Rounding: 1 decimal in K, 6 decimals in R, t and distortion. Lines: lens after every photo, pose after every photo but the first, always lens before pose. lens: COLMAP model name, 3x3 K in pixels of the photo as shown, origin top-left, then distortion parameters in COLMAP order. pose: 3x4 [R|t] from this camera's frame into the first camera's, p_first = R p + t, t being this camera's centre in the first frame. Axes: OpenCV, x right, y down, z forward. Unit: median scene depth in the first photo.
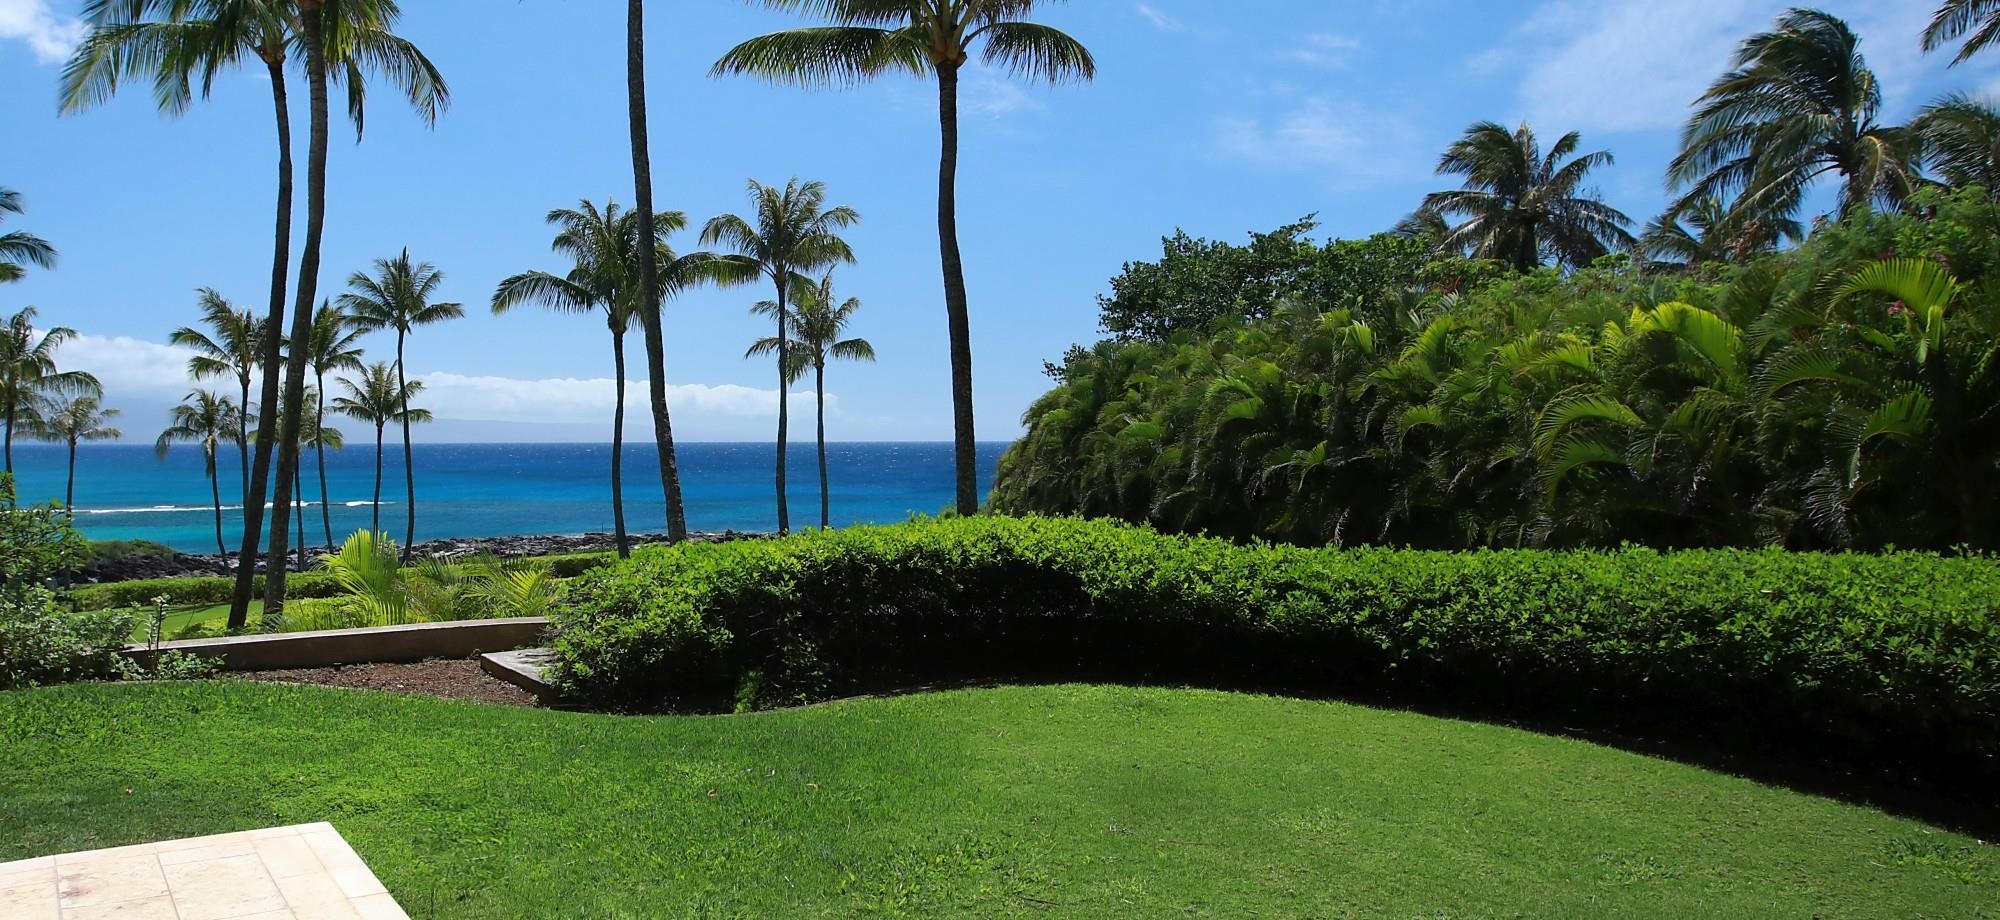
lens RADIAL K [[1412.5, 0, 1001.1], [0, 1412.5, 429.2], [0, 0, 1]] dist [-0.040700, 0.000283]
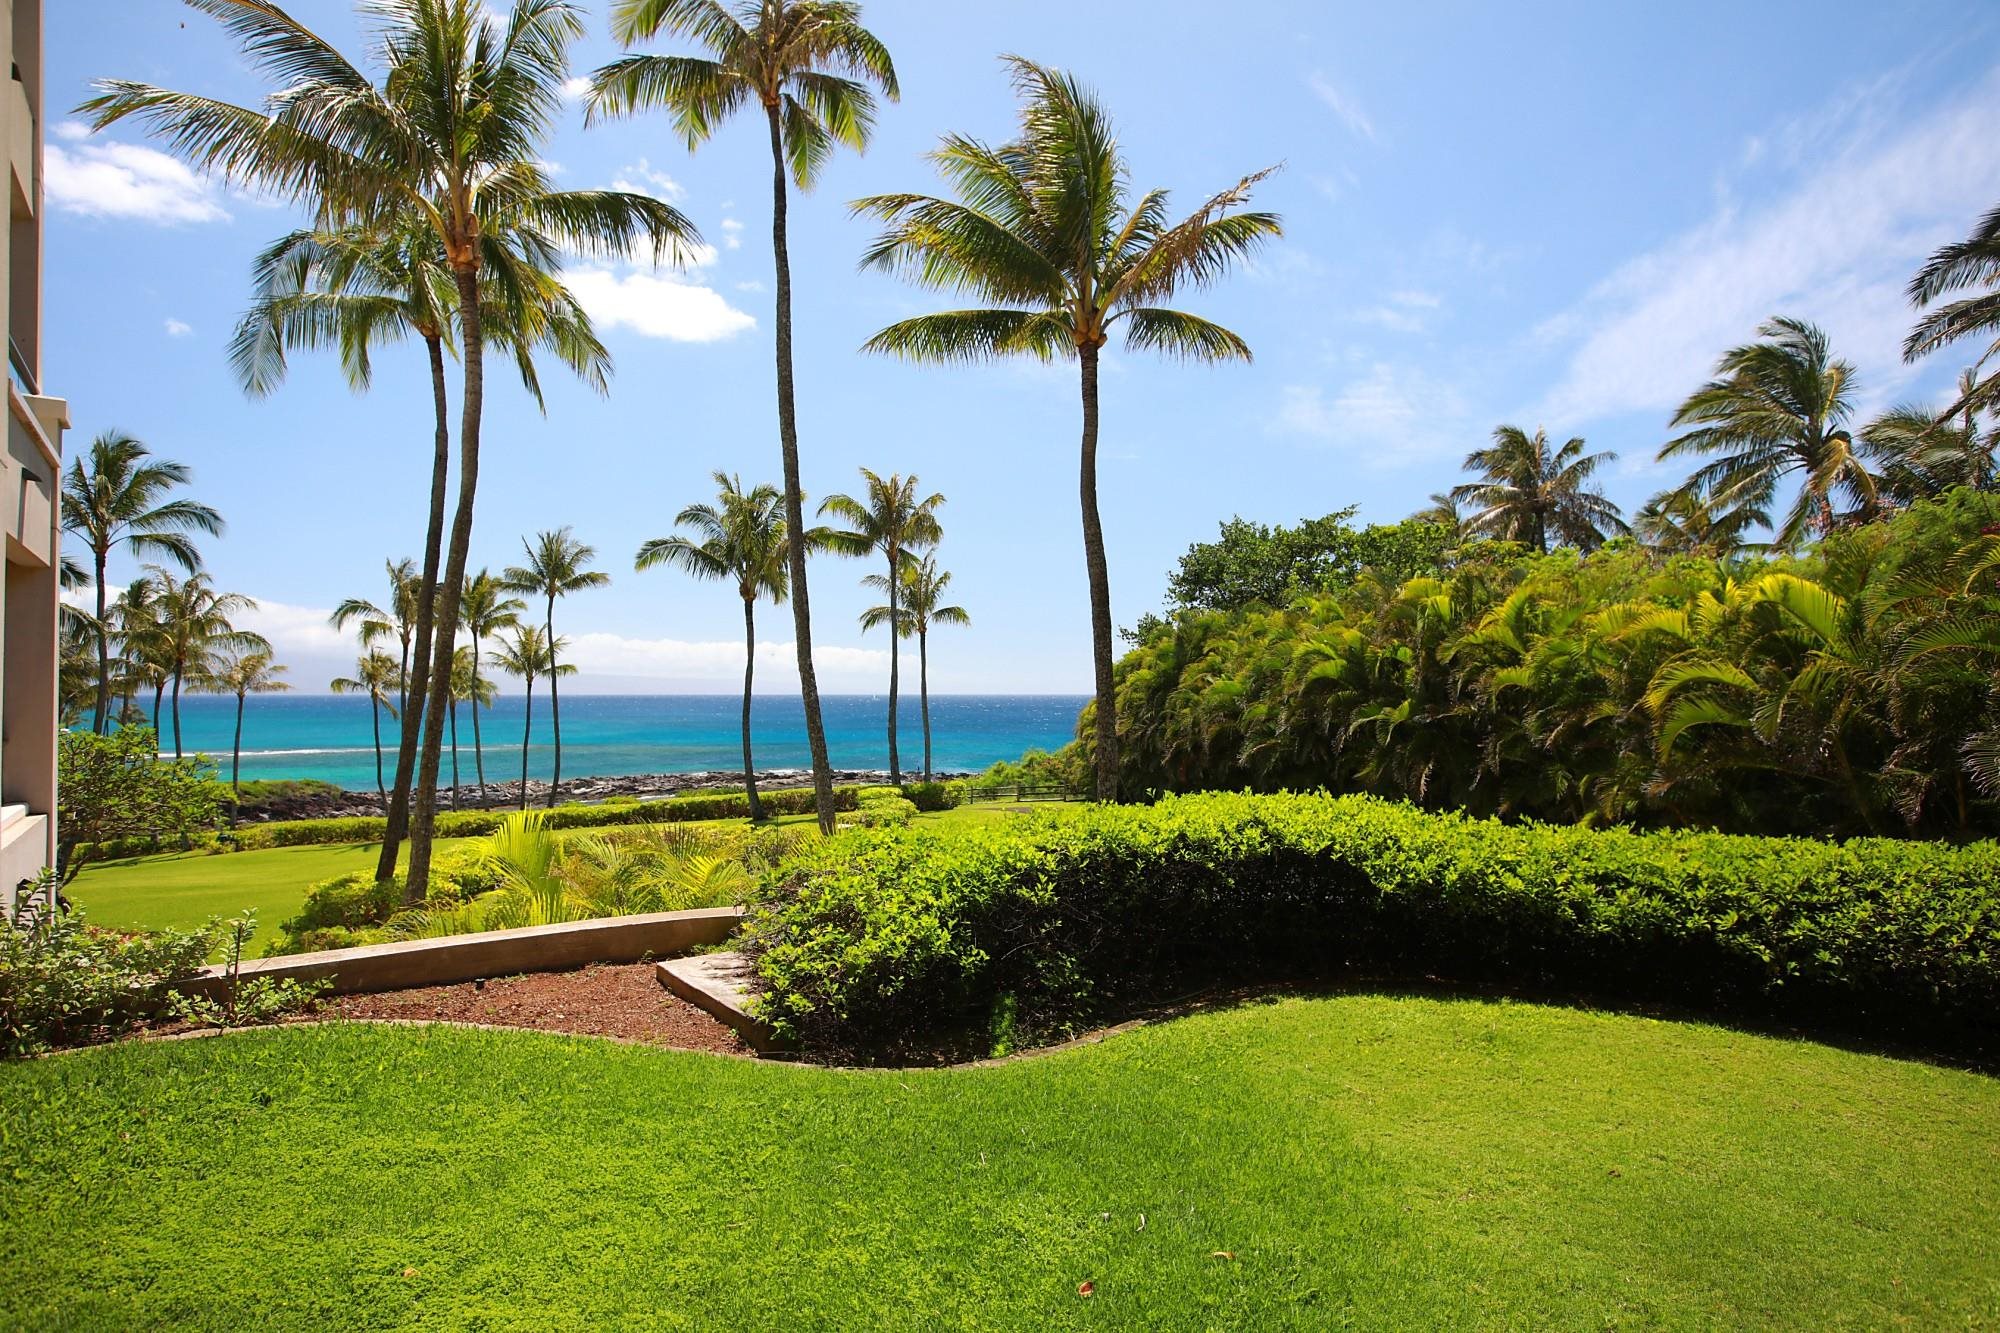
lens RADIAL K [[934.1, 0, 1001.6], [0, 934.1, 657.1], [0, 0, 1]] dist [-0.038099, 0.021095]
pose [[0.998340, 0.004905, 0.057380, -0.131771], [-0.003660, 0.999756, -0.021778, -0.008071], [-0.057473, 0.021532, 0.998115, 0.286958]]
